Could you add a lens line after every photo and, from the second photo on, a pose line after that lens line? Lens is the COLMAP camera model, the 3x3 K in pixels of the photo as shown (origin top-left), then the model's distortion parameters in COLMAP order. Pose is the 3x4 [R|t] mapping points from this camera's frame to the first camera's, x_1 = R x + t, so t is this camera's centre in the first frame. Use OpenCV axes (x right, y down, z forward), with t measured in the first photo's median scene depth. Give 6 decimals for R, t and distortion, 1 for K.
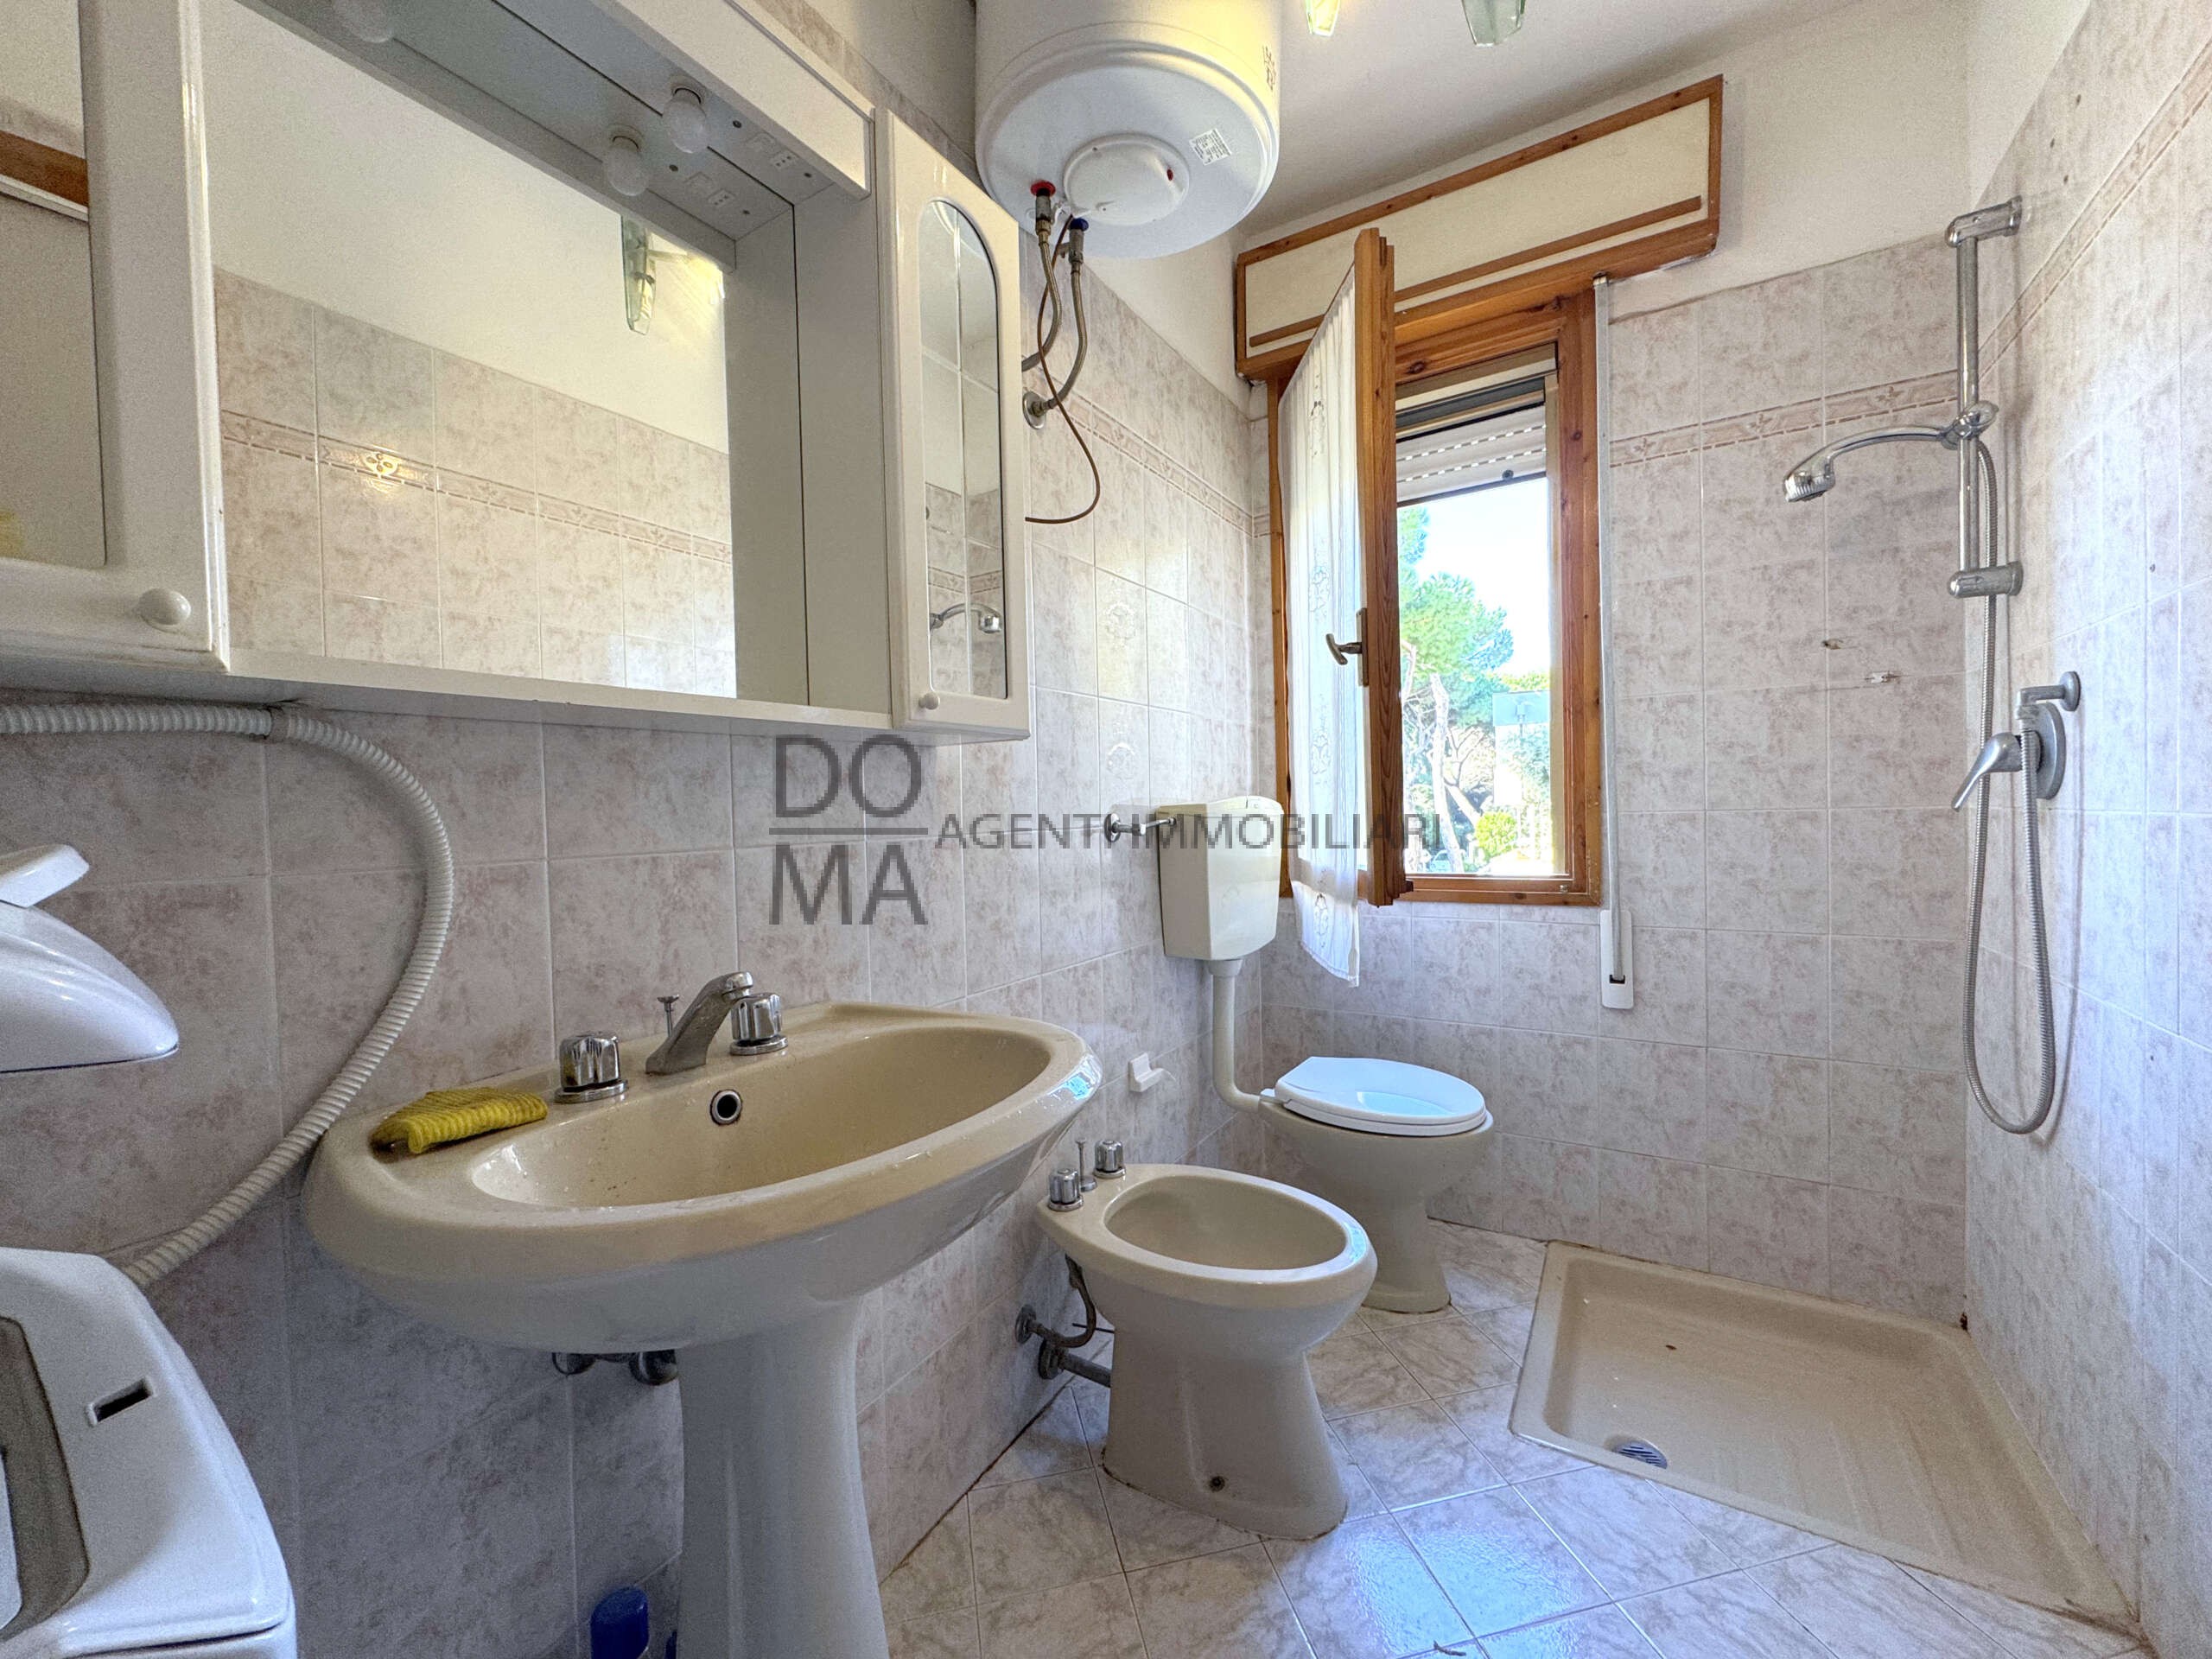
lens RADIAL K [[875.5, 0, 1104.6], [0, 875.5, 826.7], [0, 0, 1]] dist [-0.002200, 0.000177]
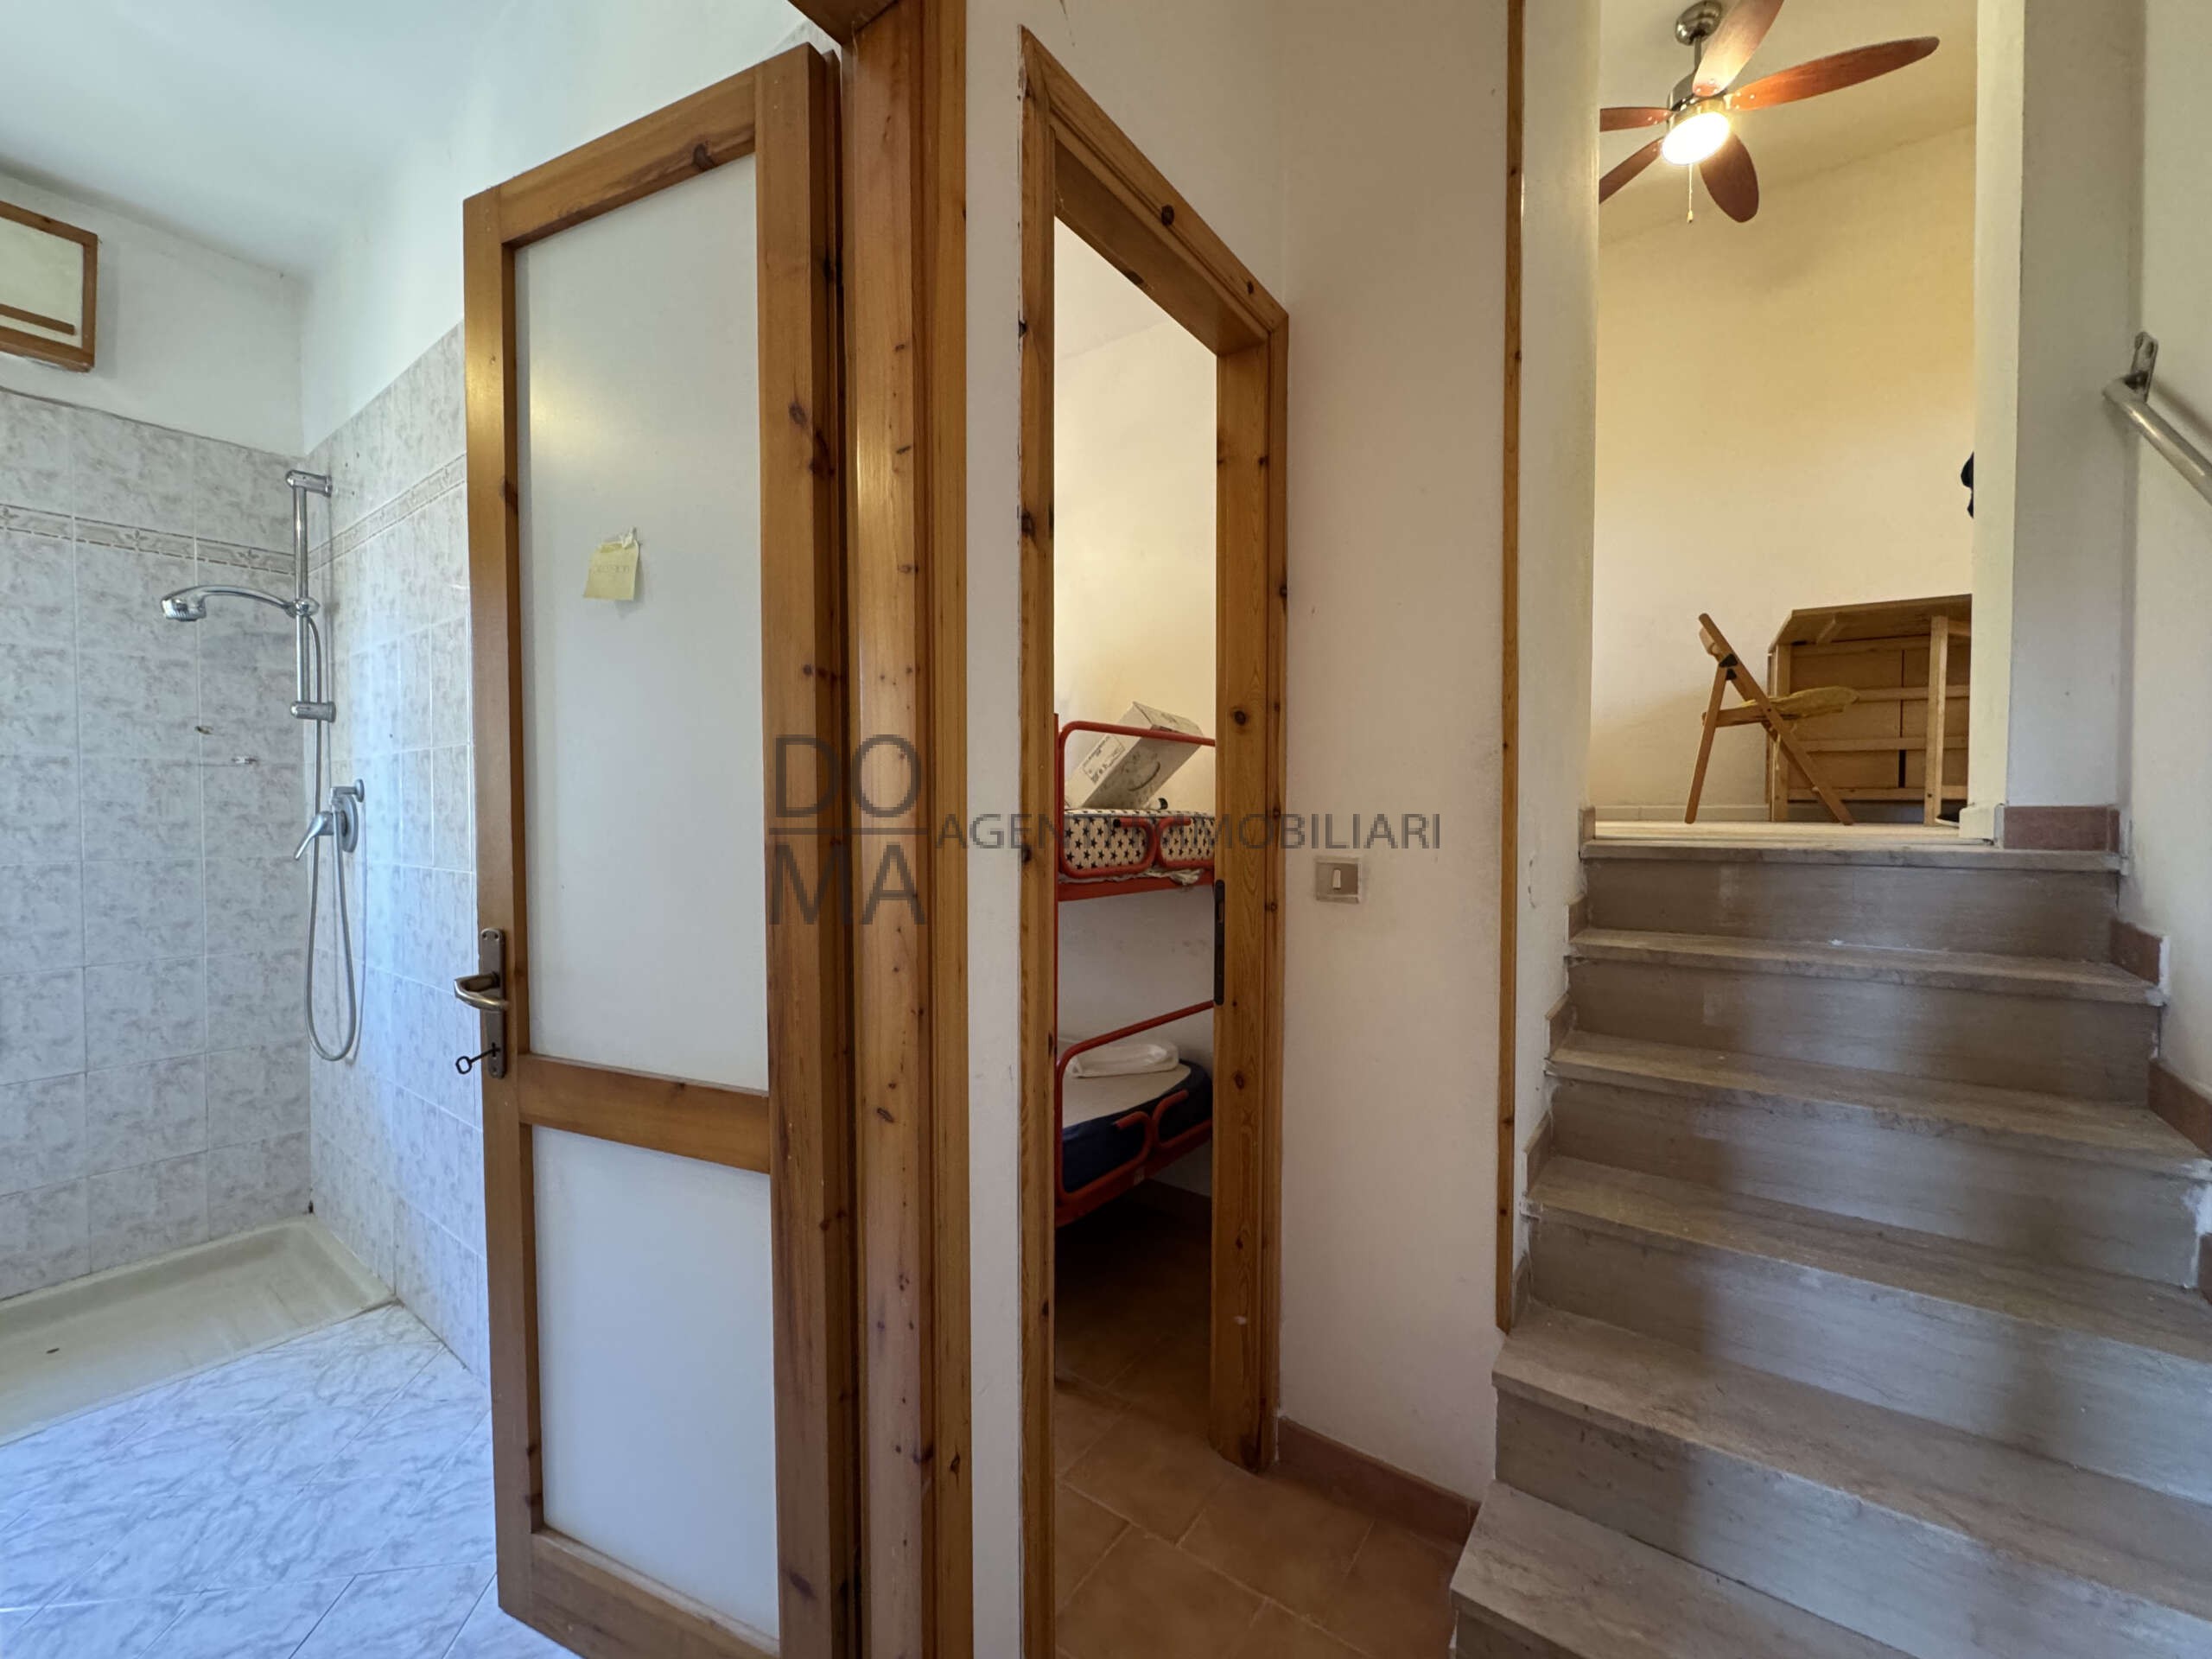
lens RADIAL K [[875.5, 0, 1104.6], [0, 875.5, 826.7], [0, 0, 1]] dist [-0.002200, 0.000177]
pose [[0.070497, 0.004867, 0.997500, -0.374344], [0.019518, 0.999790, -0.006258, -0.032743], [-0.997321, 0.019910, 0.070387, -0.430365]]
